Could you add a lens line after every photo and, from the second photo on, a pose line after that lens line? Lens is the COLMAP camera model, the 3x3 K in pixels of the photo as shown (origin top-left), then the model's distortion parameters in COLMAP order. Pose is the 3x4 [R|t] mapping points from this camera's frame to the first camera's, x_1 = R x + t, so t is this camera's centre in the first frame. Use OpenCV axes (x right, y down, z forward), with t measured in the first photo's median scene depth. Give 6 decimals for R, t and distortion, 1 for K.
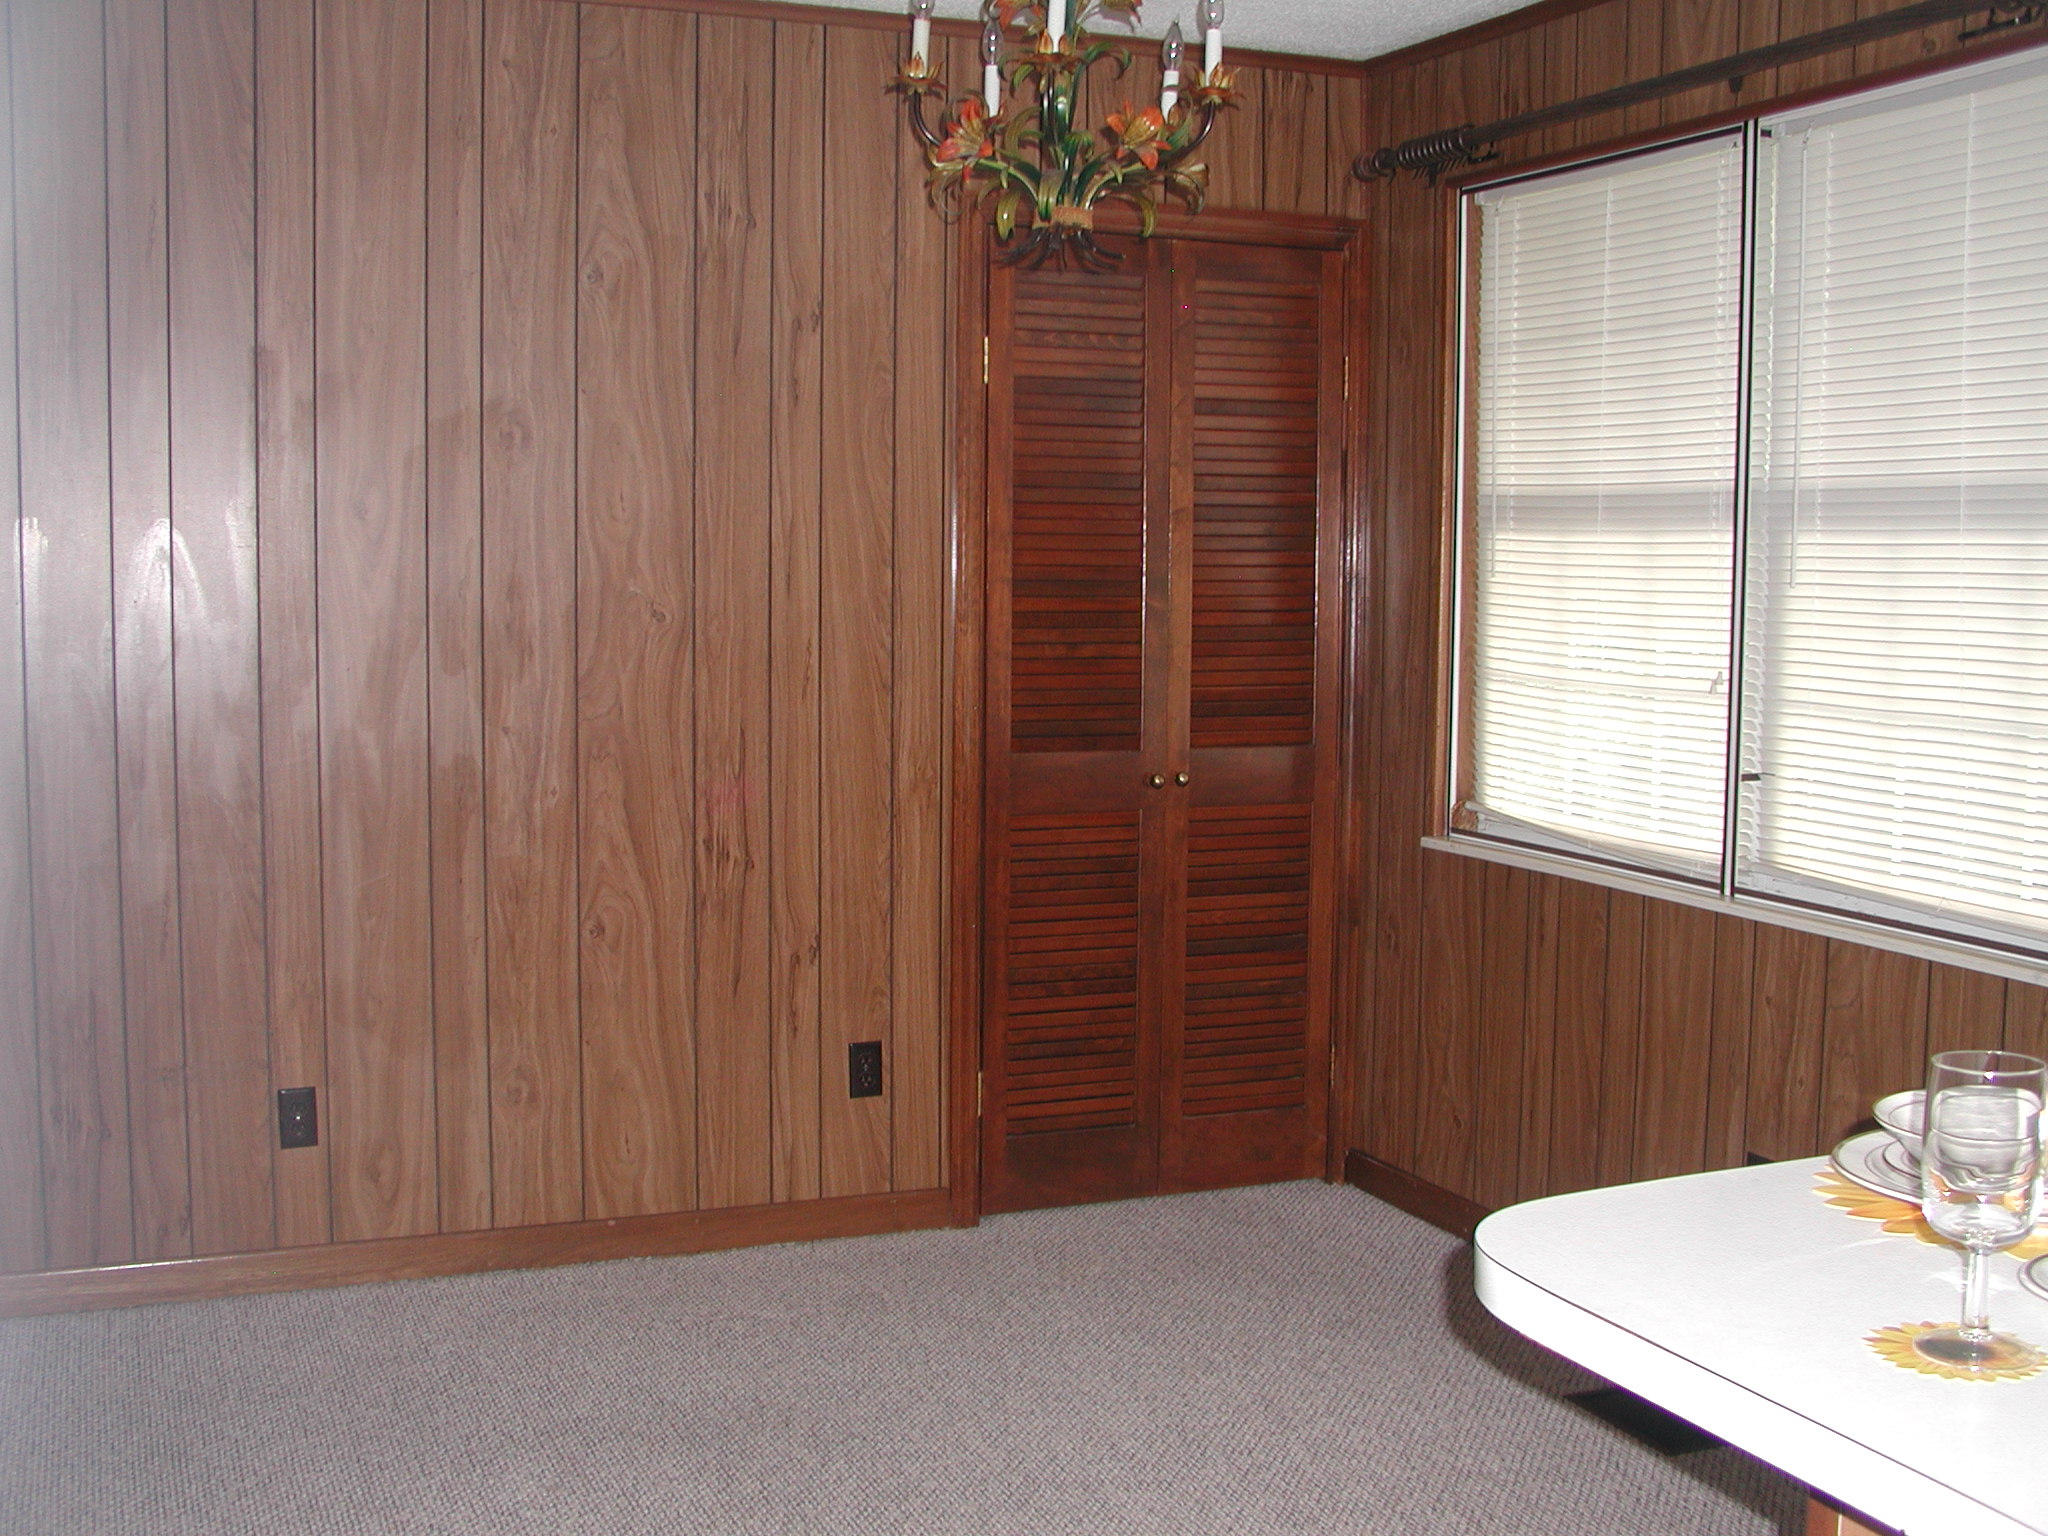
lens RADIAL K [[2285.3, 0, 1024.0], [0, 2285.3, 768.0], [0, 0, 1]] dist [-0.220448, 0.310950]
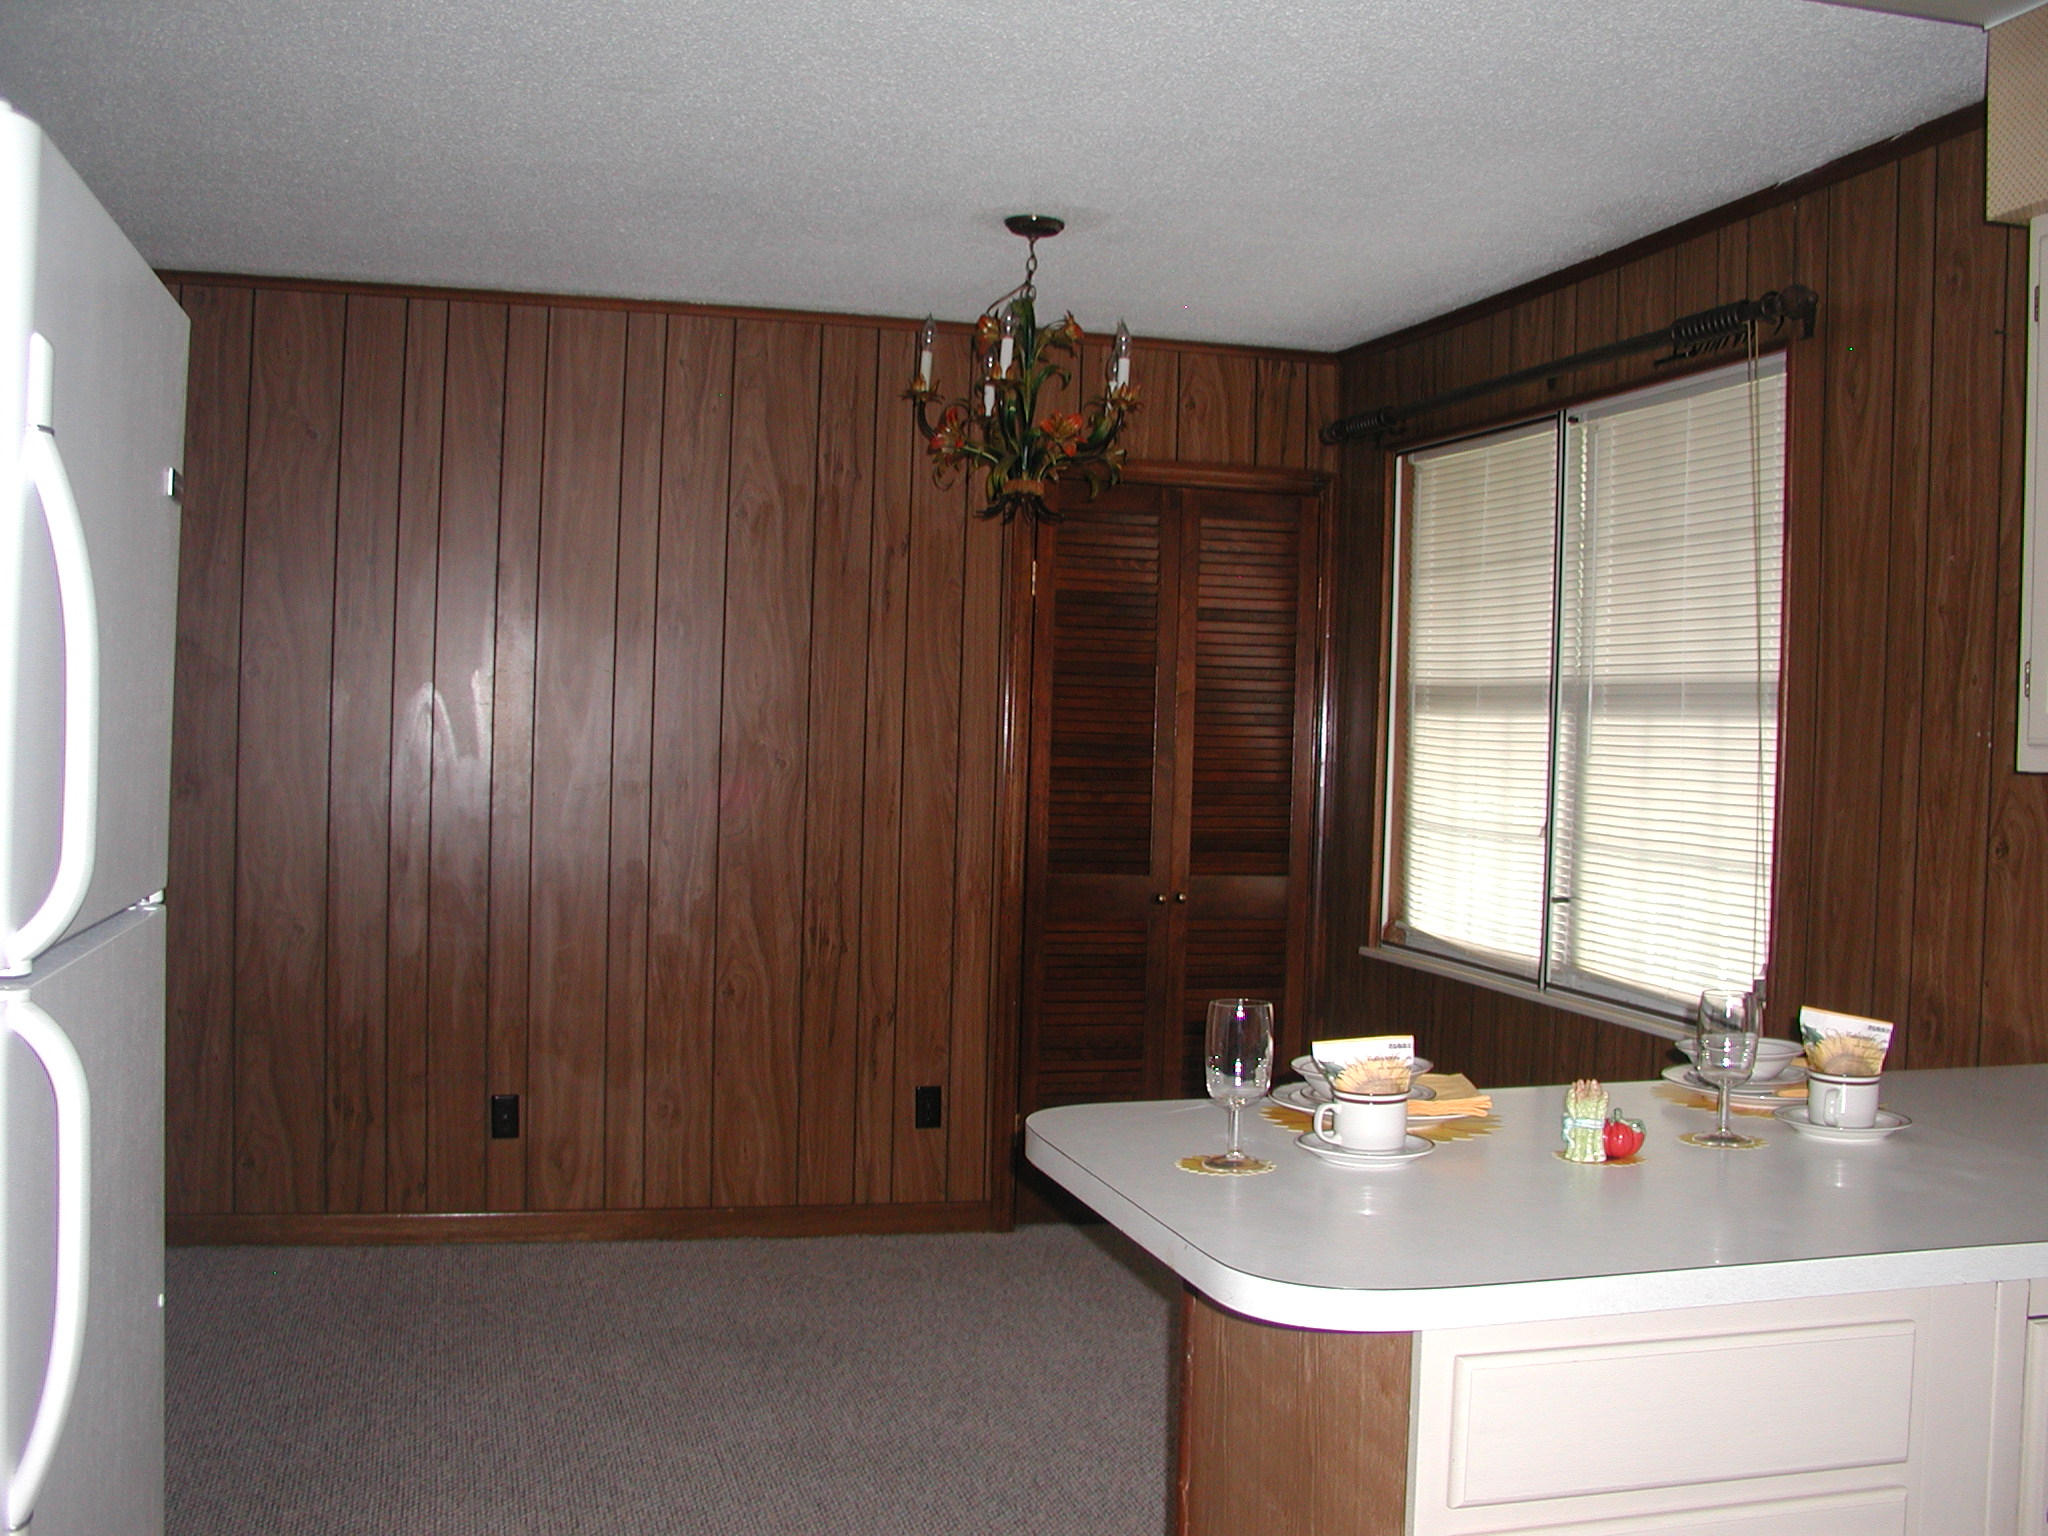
lens RADIAL K [[2079.2, 0, 1024.0], [0, 2079.2, 768.0], [0, 0, 1]] dist [-0.254811, 0.297967]
pose [[0.991829, 0.023611, -0.125368, 0.139931], [-0.032764, 0.996905, -0.071462, 0.020407], [0.123293, 0.074985, 0.989533, -0.213129]]
